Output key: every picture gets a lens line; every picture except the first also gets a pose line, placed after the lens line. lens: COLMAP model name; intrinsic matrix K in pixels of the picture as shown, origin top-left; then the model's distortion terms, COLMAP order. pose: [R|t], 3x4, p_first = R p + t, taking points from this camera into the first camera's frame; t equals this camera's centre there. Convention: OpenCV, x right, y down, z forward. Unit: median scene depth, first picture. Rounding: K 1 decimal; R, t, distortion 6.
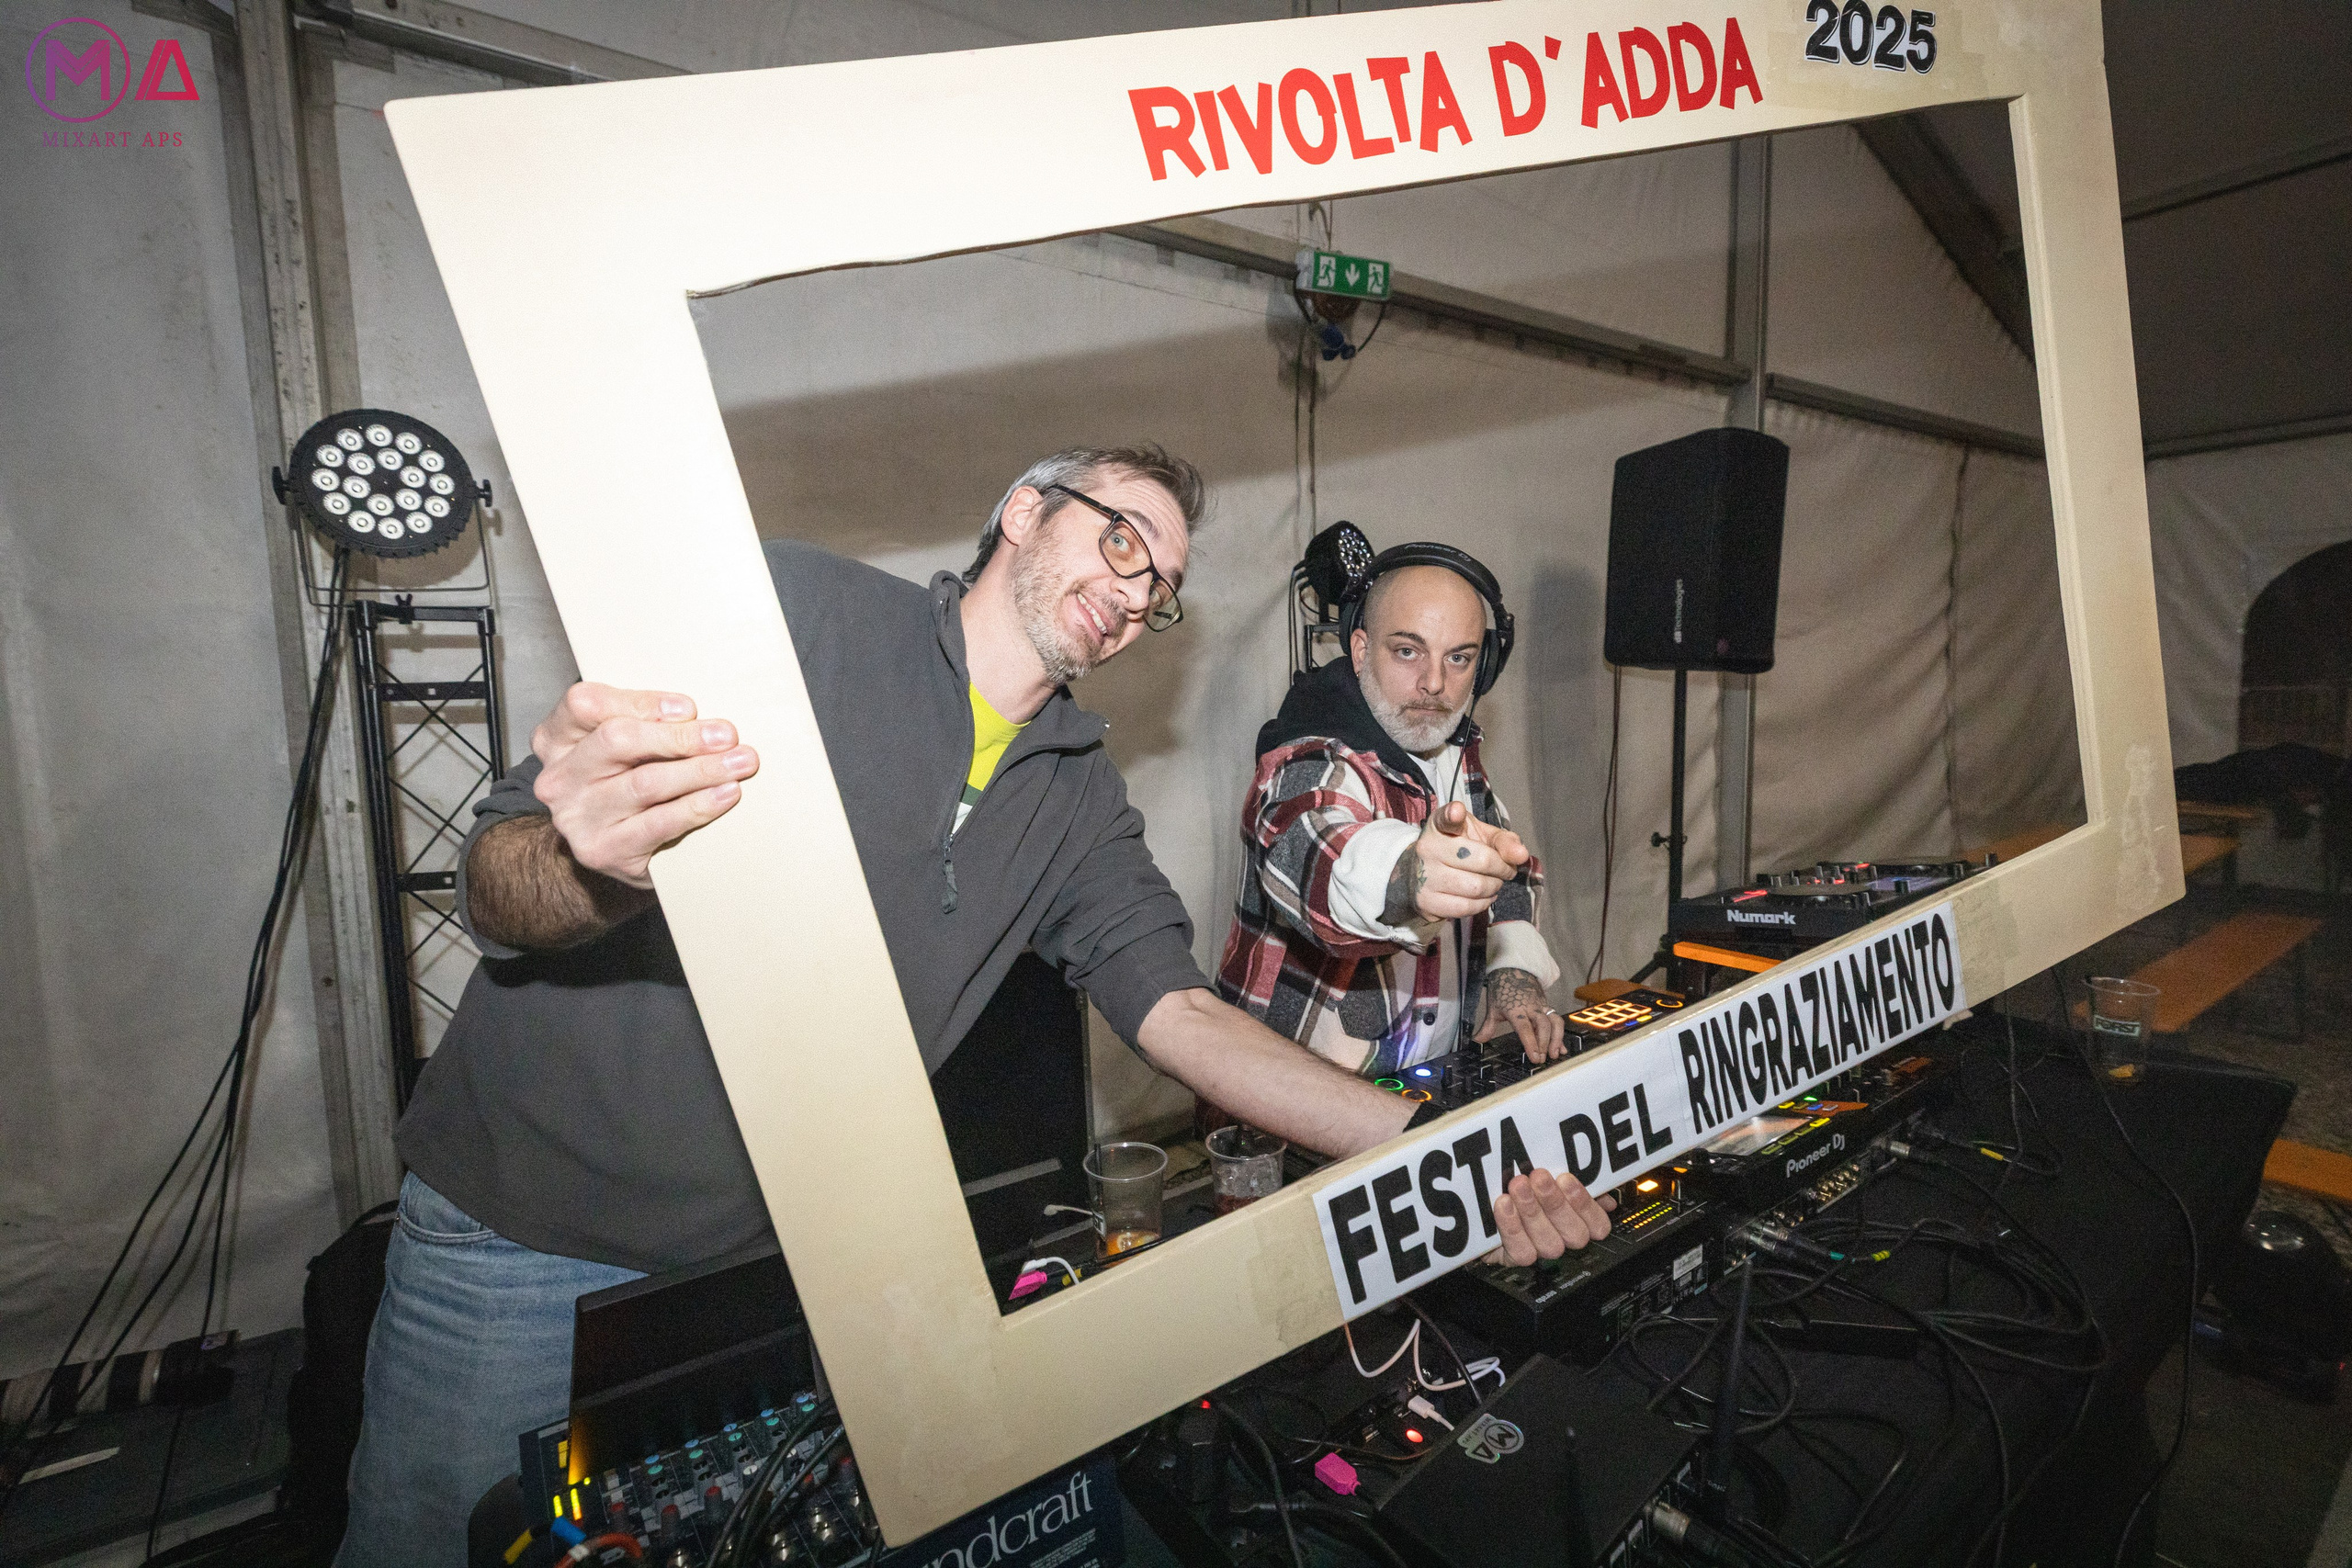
lens RADIAL K [[1049.8, 0, 1178.1], [0, 1049.8, 783.3], [0, 0, 1]] dist [0.001043, -0.000249]
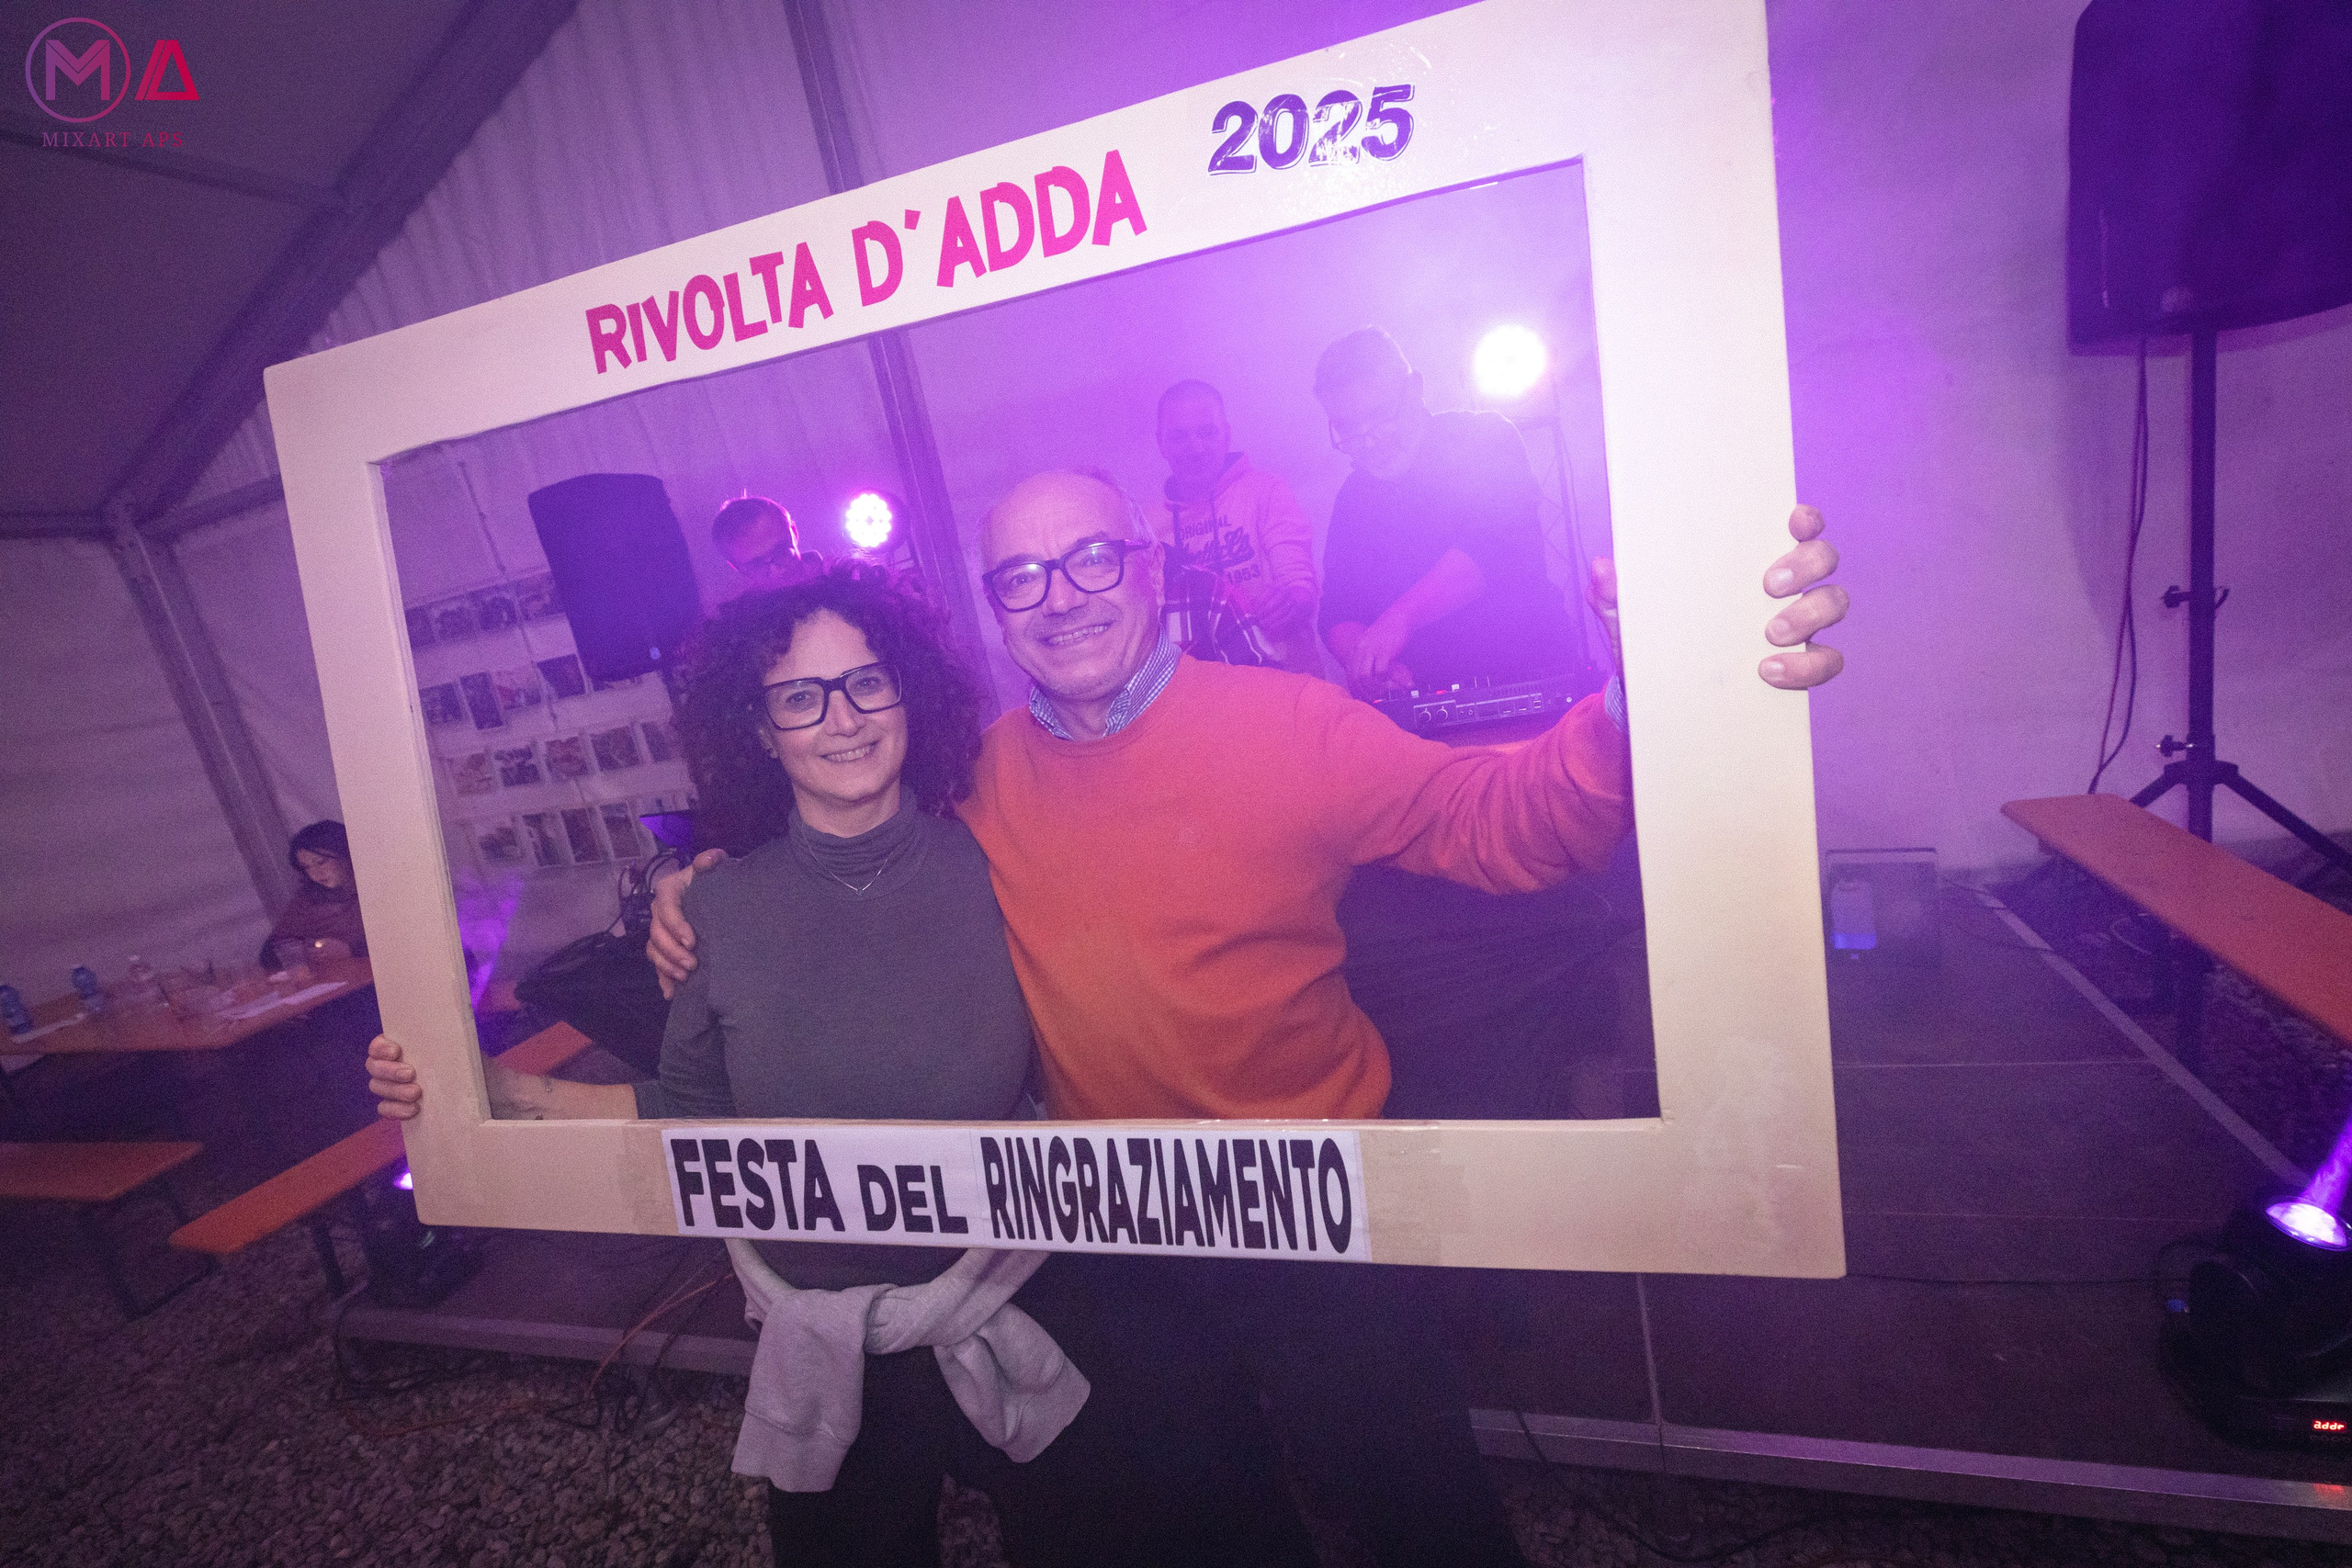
lens RADIAL K [[1044.3, 0, 1181.2], [0, 1044.3, 778.4], [0, 0, 1]] dist [-0.000990, -0.000494]
pose [[0.810471, 0.199758, -0.550667, 1.231329], [-0.175828, 0.979670, 0.096598, -0.270491], [0.558768, 0.018533, 0.829117, 0.254032]]
